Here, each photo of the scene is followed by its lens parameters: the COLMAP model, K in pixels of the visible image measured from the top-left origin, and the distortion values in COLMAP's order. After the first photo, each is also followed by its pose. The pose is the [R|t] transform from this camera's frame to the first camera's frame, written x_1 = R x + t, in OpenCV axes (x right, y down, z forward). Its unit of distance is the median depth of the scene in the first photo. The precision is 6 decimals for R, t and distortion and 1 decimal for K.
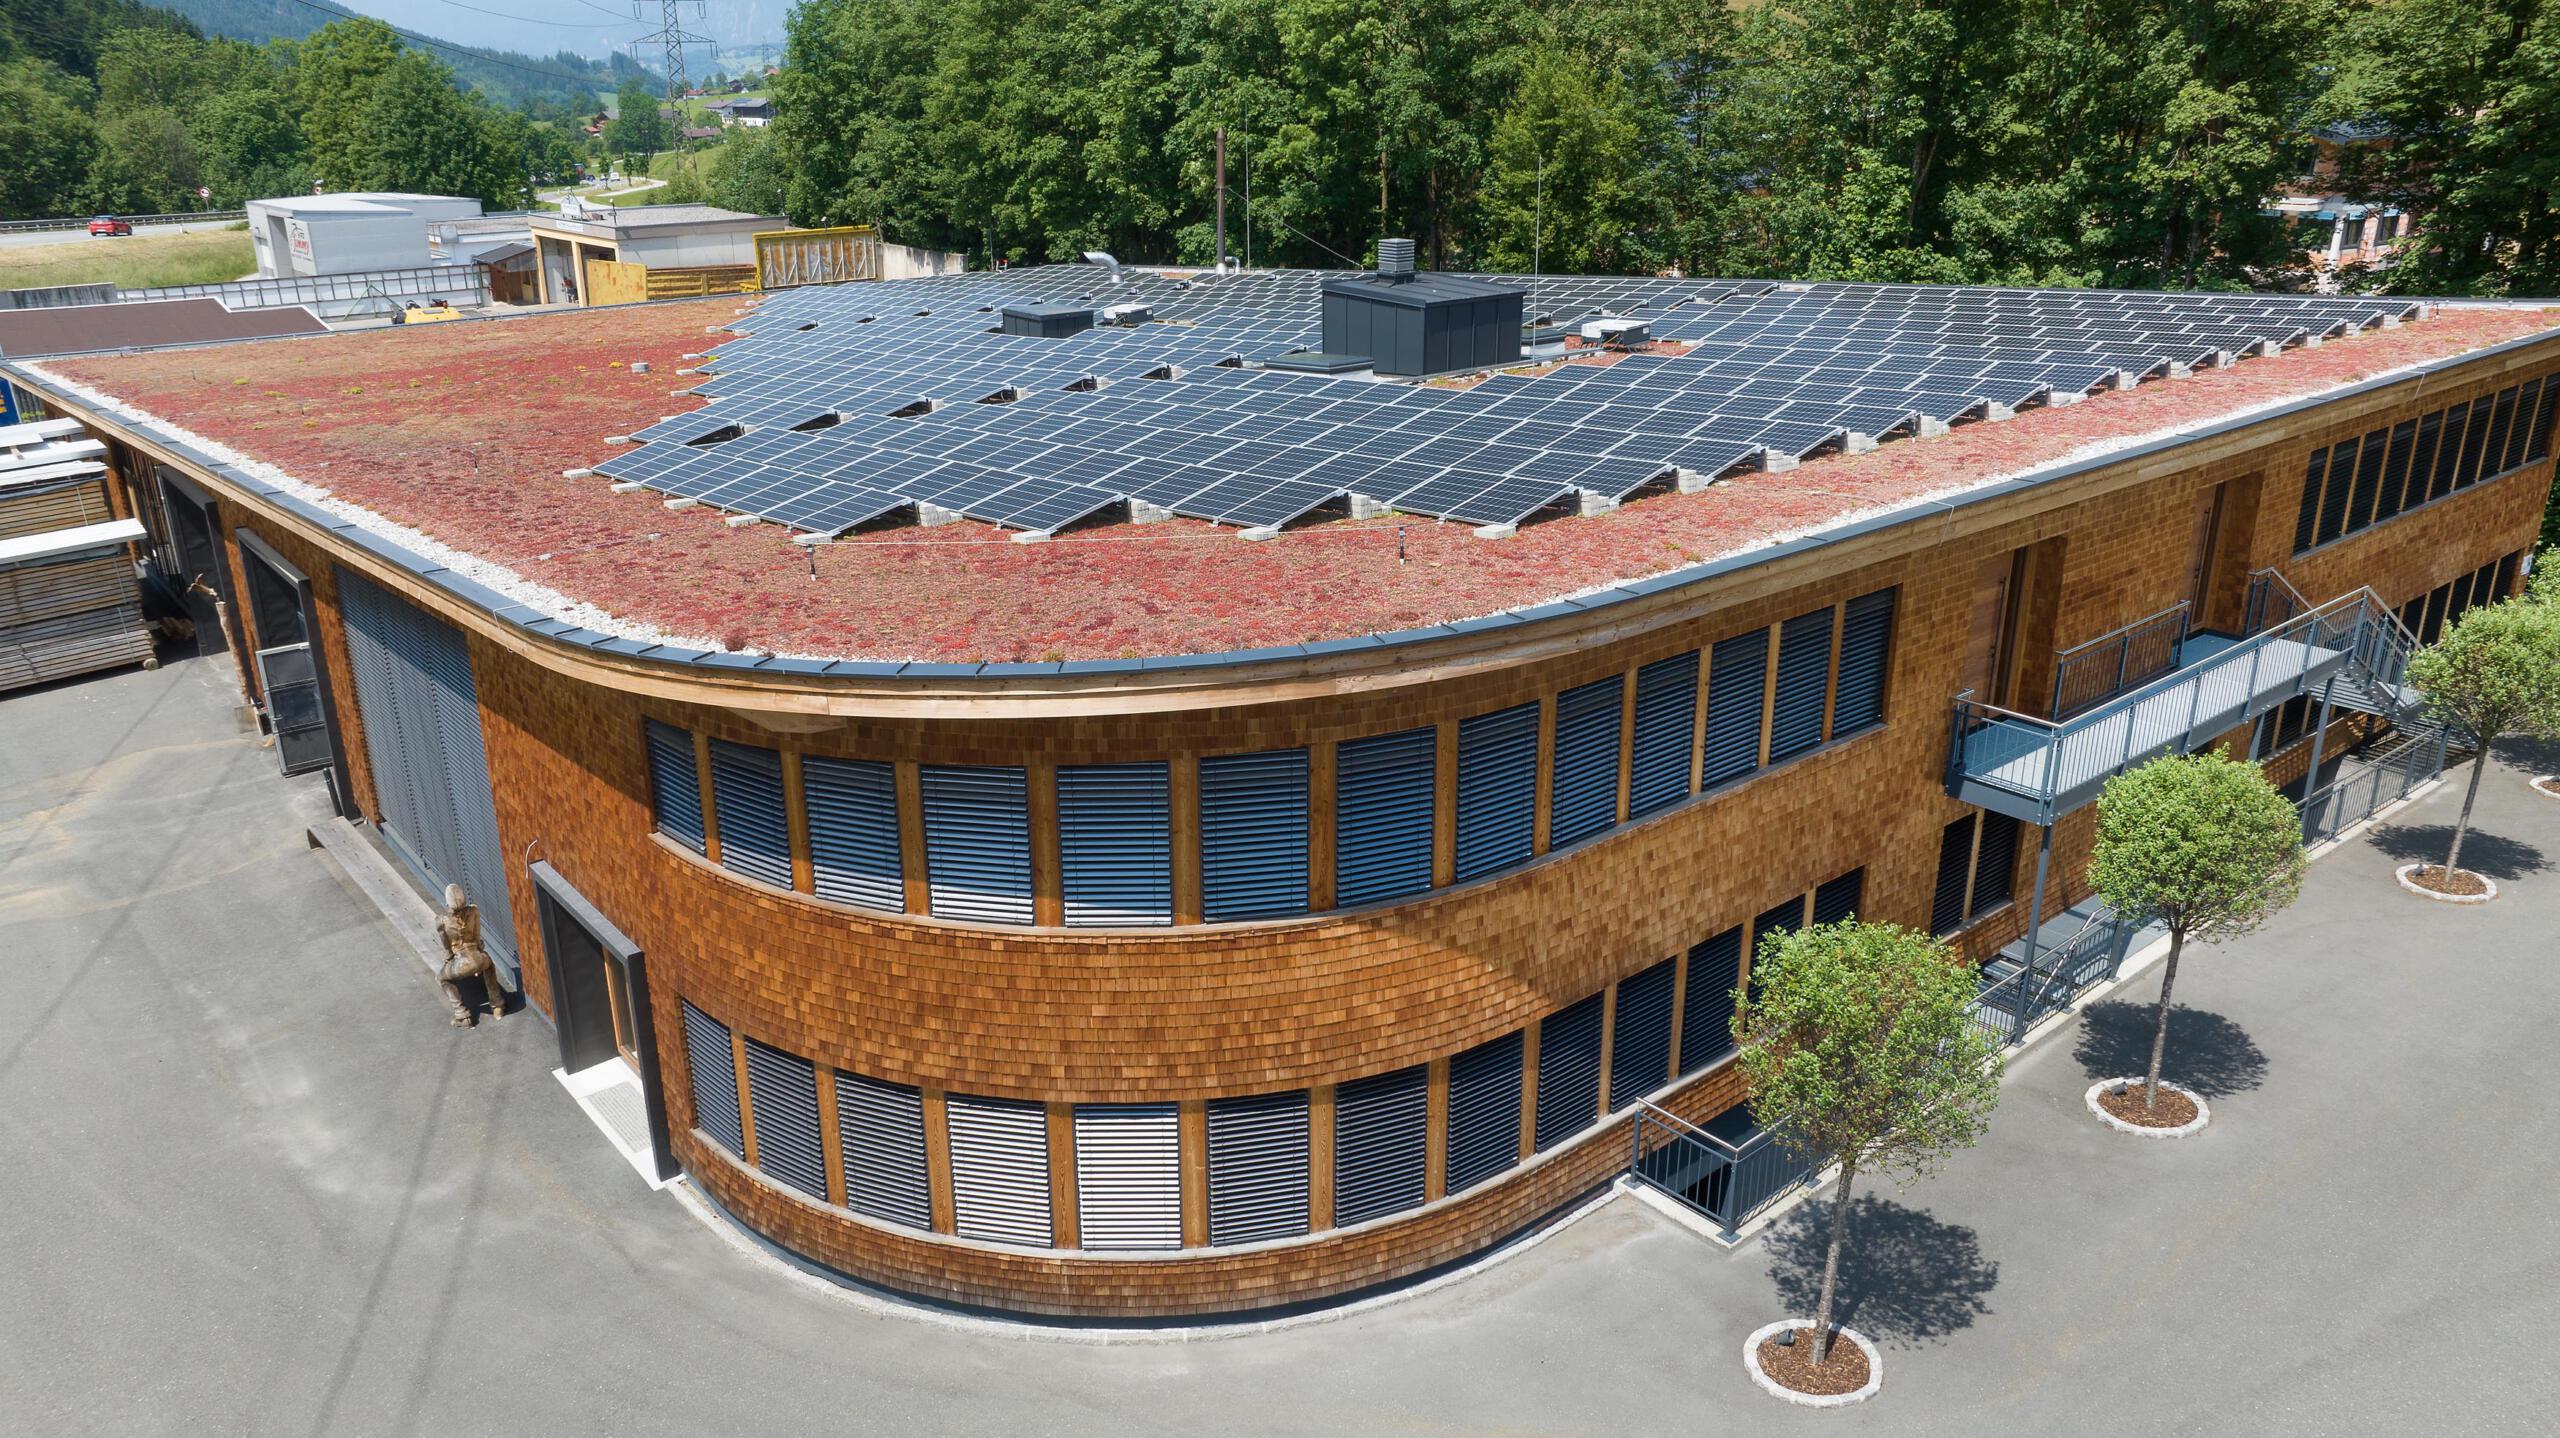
lens RADIAL K [[1806.8, 0, 1280.0], [0, 1806.8, 719.0], [0, 0, 1]] dist [-0.040979, 0.052442]
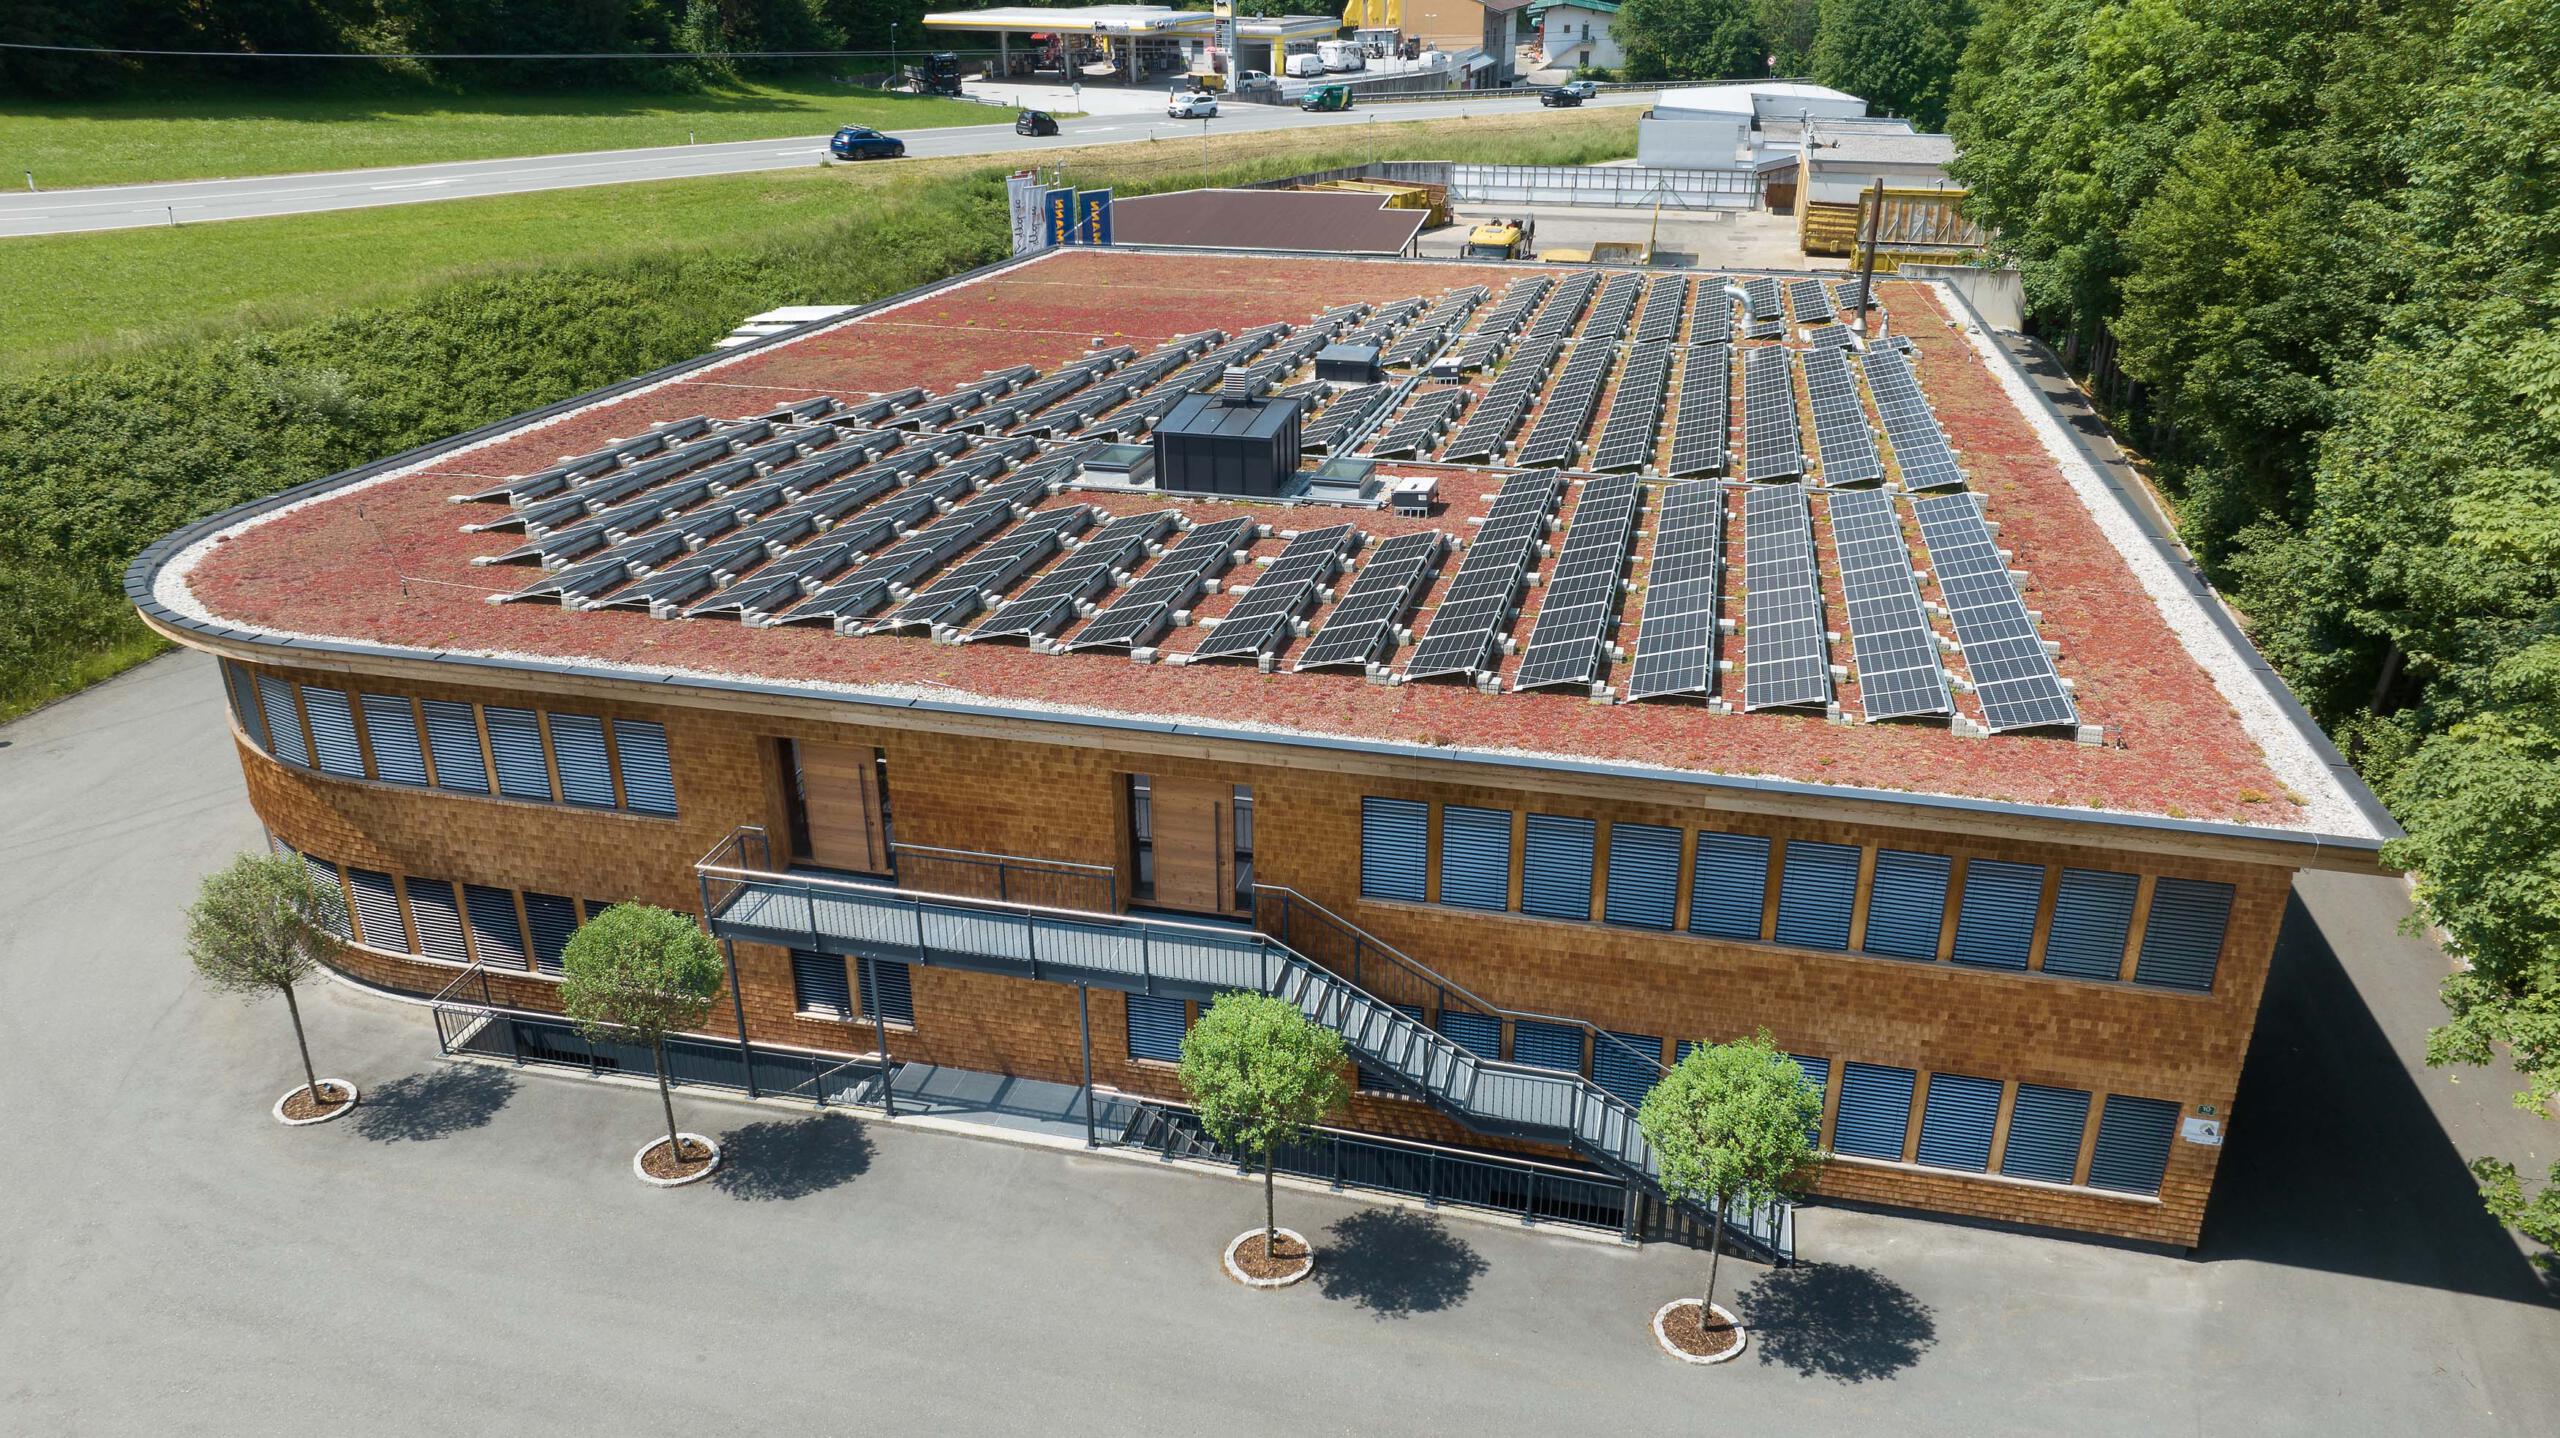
lens RADIAL K [[1800.3, 0, 1280.0], [0, 1800.3, 719.0], [0, 0, 1]] dist [-0.009590, -0.035616]
pose [[0.596974, 0.337347, -0.727887, 0.351515], [-0.273225, 0.938547, 0.210895, -0.107462], [0.754301, 0.072978, 0.652460, 0.097721]]
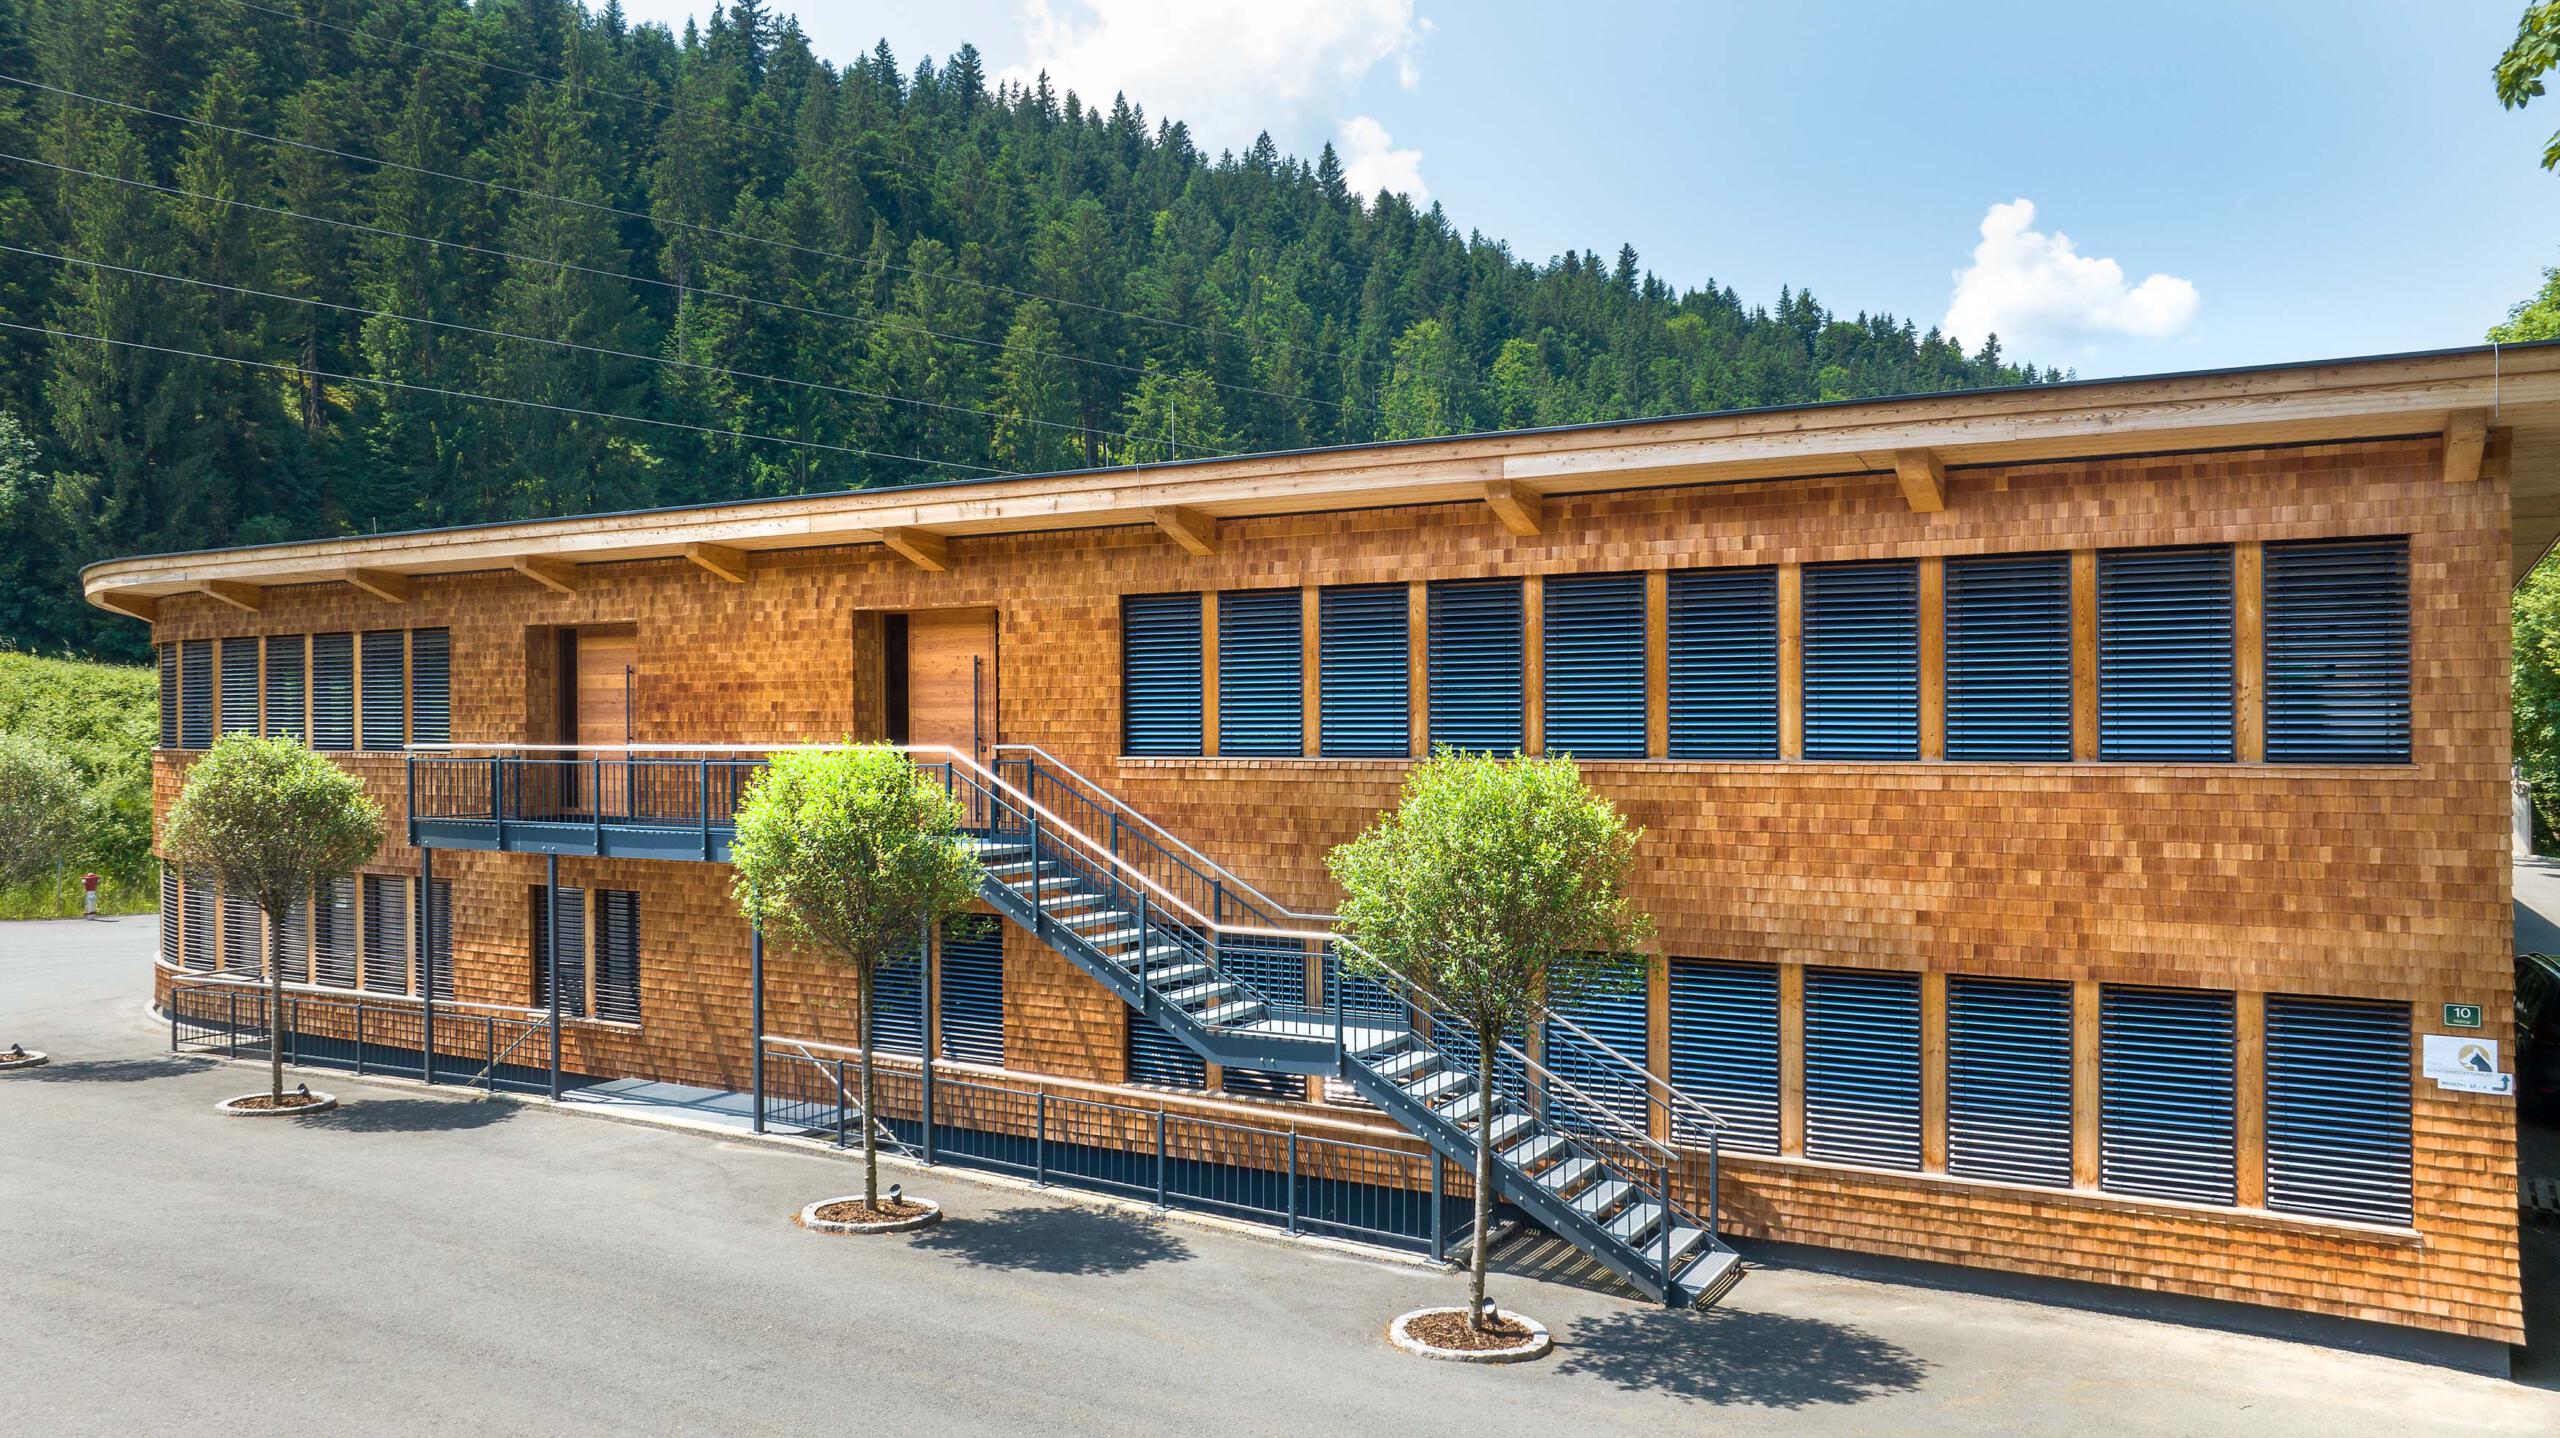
lens RADIAL K [[1806.8, 0, 1280.0], [0, 1806.8, 719.0], [0, 0, 1]] dist [-0.040979, 0.052442]
pose [[0.351331, 0.006203, -0.936231, 0.359724], [-0.317678, 0.941444, -0.112975, -0.012252], [0.880708, 0.337111, 0.332730, 0.239203]]
